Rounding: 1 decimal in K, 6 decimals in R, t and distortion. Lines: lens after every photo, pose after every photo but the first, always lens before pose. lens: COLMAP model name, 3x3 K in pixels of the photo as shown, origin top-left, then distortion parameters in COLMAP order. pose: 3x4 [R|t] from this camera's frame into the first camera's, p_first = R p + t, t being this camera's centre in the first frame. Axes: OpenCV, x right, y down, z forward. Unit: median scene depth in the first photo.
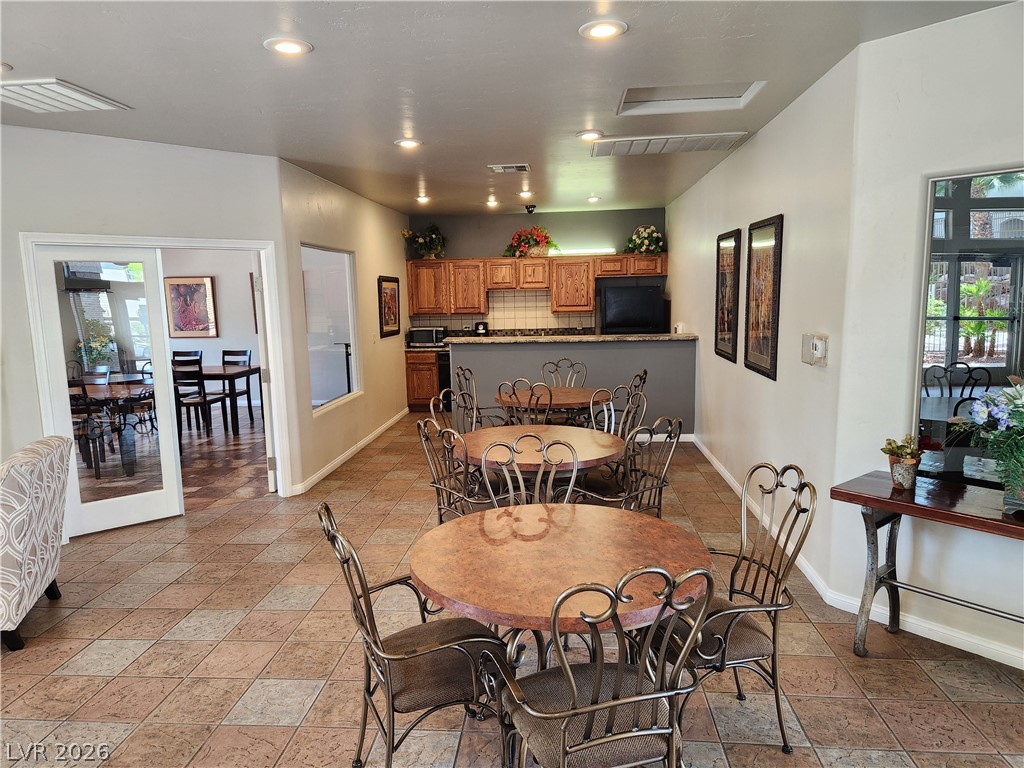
lens RADIAL K [[693.0, 0, 512.0], [0, 693.0, 384.0], [0, 0, 1]] dist [0.026978, -0.000106]
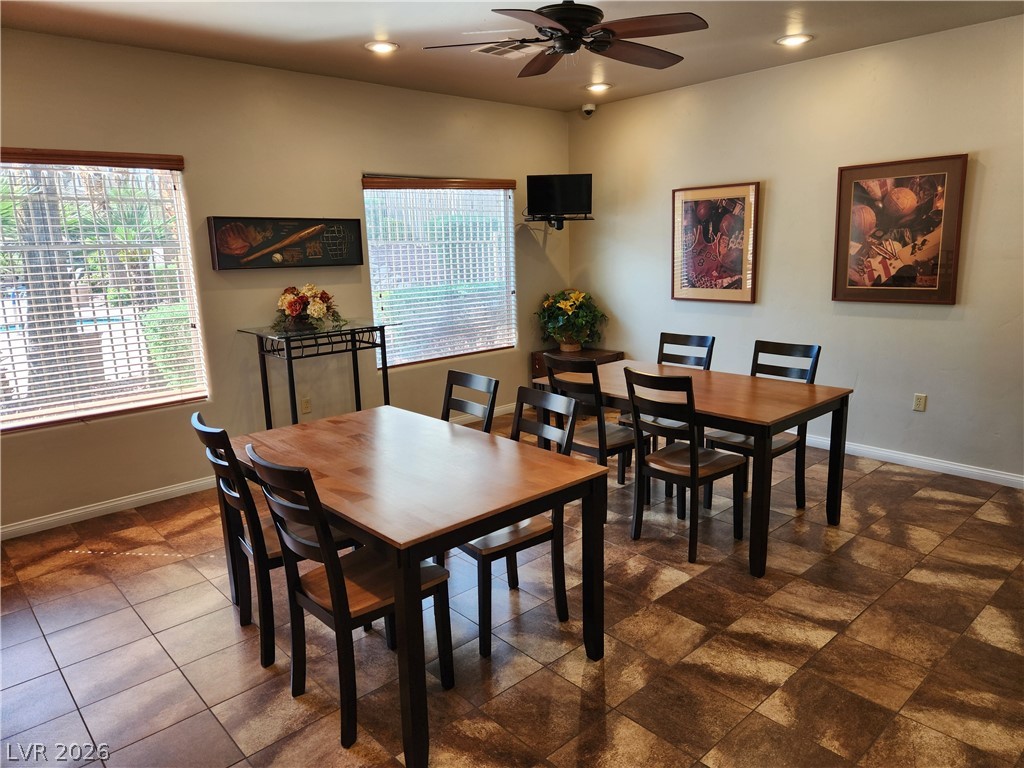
lens RADIAL K [[693.0, 0, 512.0], [0, 693.0, 384.0], [0, 0, 1]] dist [0.026978, -0.000106]
pose [[0.729197, 0.134408, -0.670974, -0.208353], [-0.077421, 0.990429, 0.114261, -0.054713], [0.679910, -0.031371, 0.732625, 0.520113]]
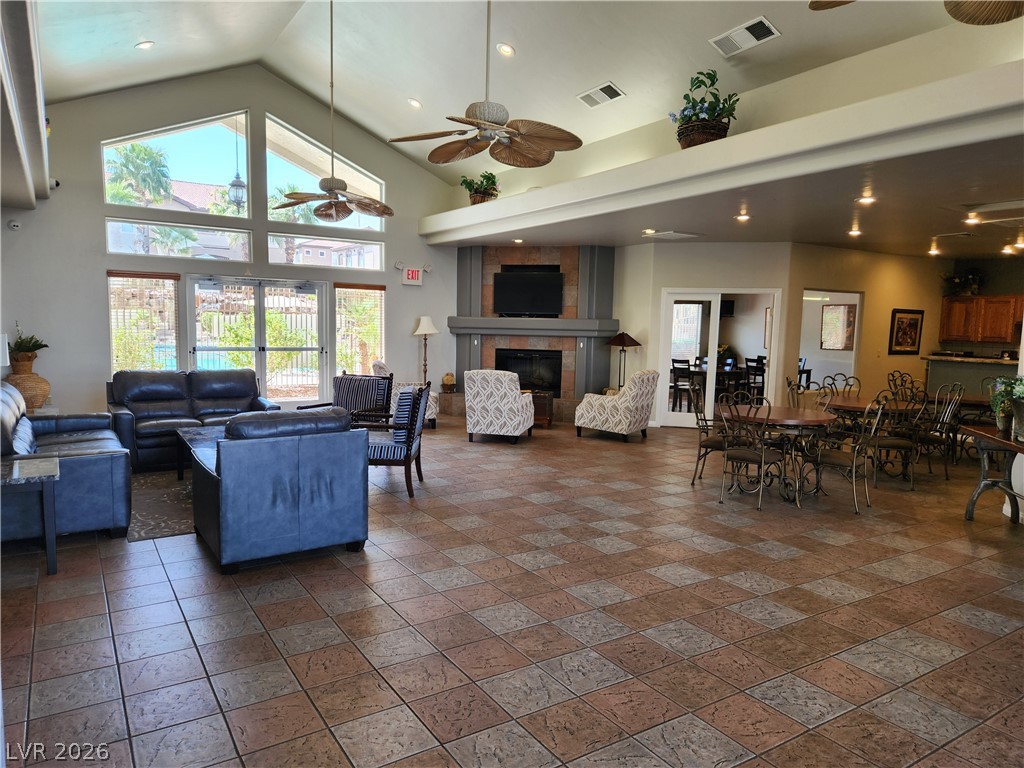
lens RADIAL K [[693.0, 0, 512.0], [0, 693.0, 384.0], [0, 0, 1]] dist [0.026978, -0.000106]
pose [[0.609633, 0.105561, -0.785624, 0.374000], [-0.138430, 0.990041, 0.025608, 0.048850], [0.780503, 0.093142, 0.618175, -0.347286]]
